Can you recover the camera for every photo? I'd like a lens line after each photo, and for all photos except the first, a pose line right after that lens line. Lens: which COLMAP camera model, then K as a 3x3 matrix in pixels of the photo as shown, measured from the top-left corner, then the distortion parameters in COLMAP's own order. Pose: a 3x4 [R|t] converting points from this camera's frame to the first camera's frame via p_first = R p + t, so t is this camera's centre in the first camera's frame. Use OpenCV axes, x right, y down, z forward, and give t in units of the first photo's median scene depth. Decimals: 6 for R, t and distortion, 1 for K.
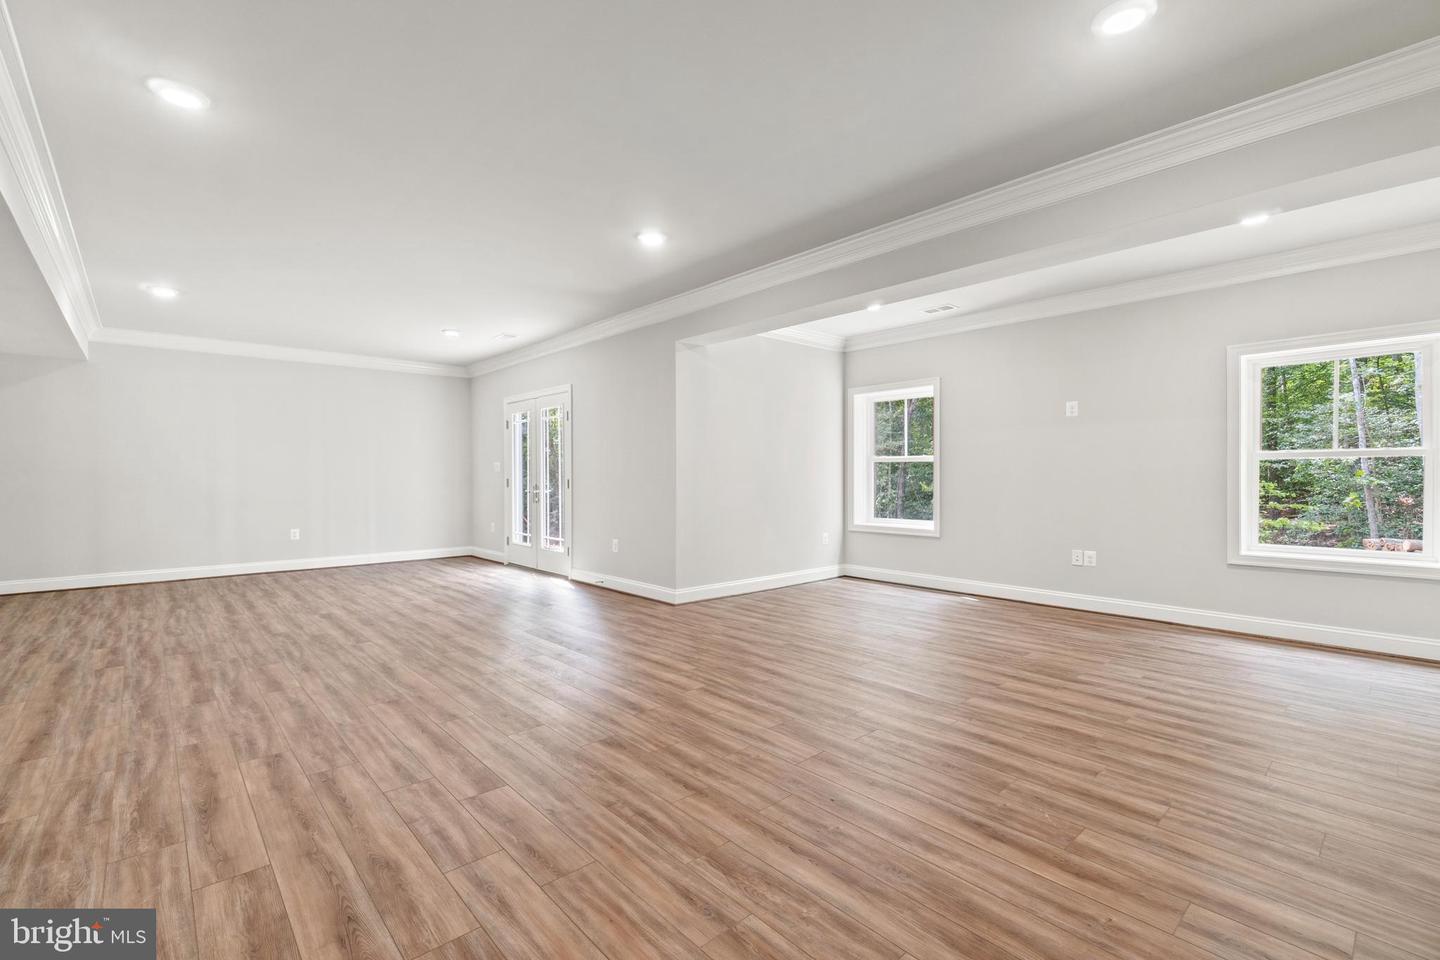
lens RADIAL K [[620.7, 0, 703.9], [0, 620.7, 481.3], [0, 0, 1]] dist [-0.000766, -0.000319]
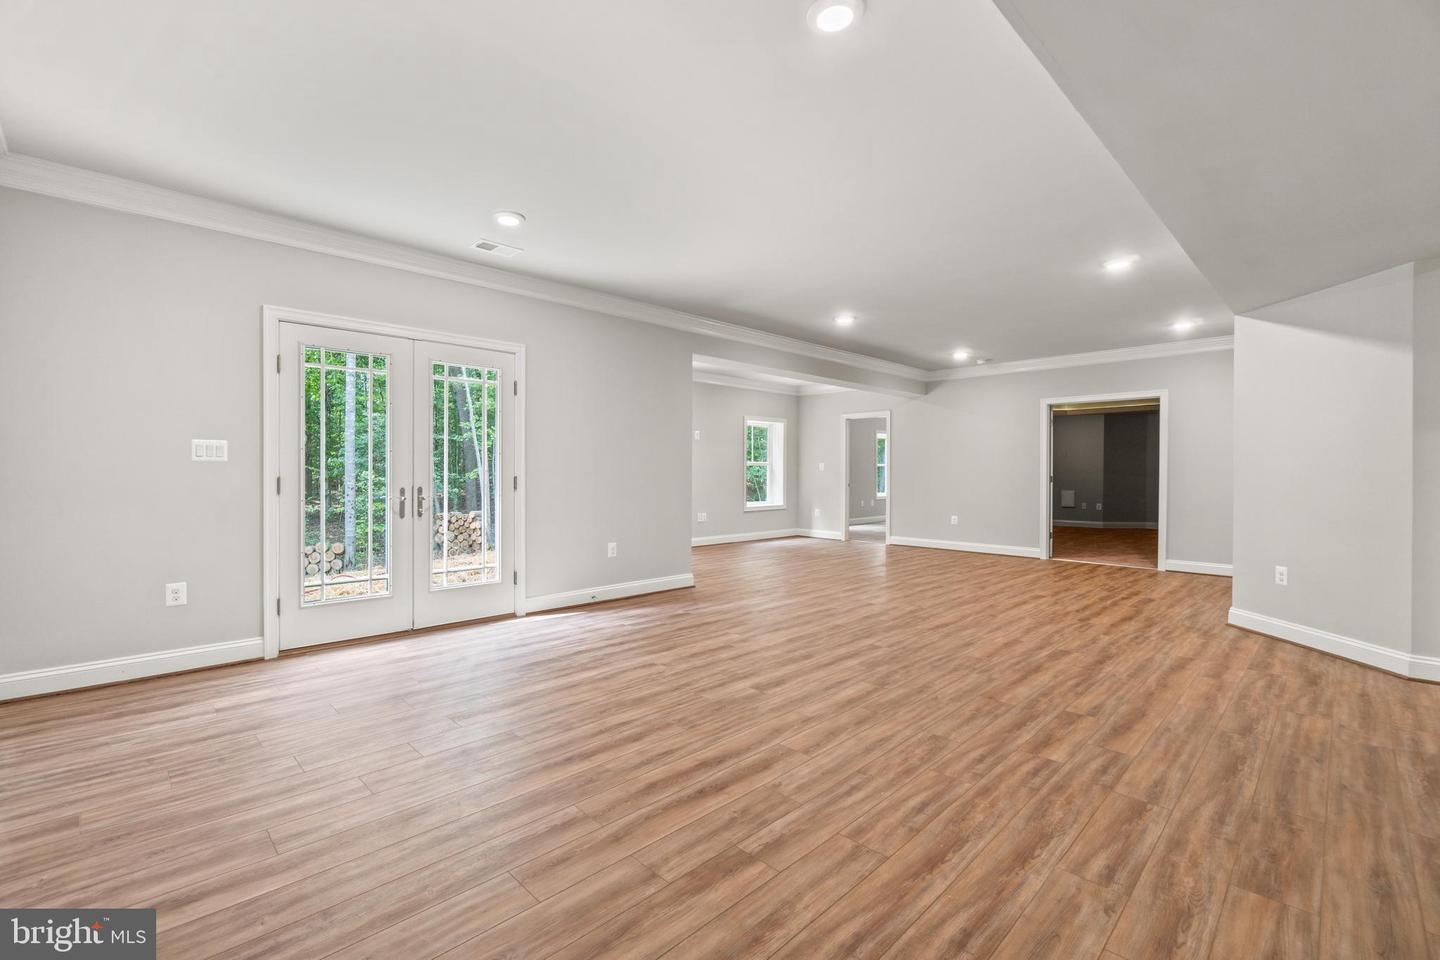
lens RADIAL K [[620.7, 0, 703.9], [0, 620.7, 481.3], [0, 0, 1]] dist [-0.000766, -0.000319]
pose [[-0.030494, -0.007184, 0.999509, -1.968710], [0.003251, 0.999968, 0.007286, -0.001053], [-0.999530, 0.003472, -0.030470, 1.707306]]
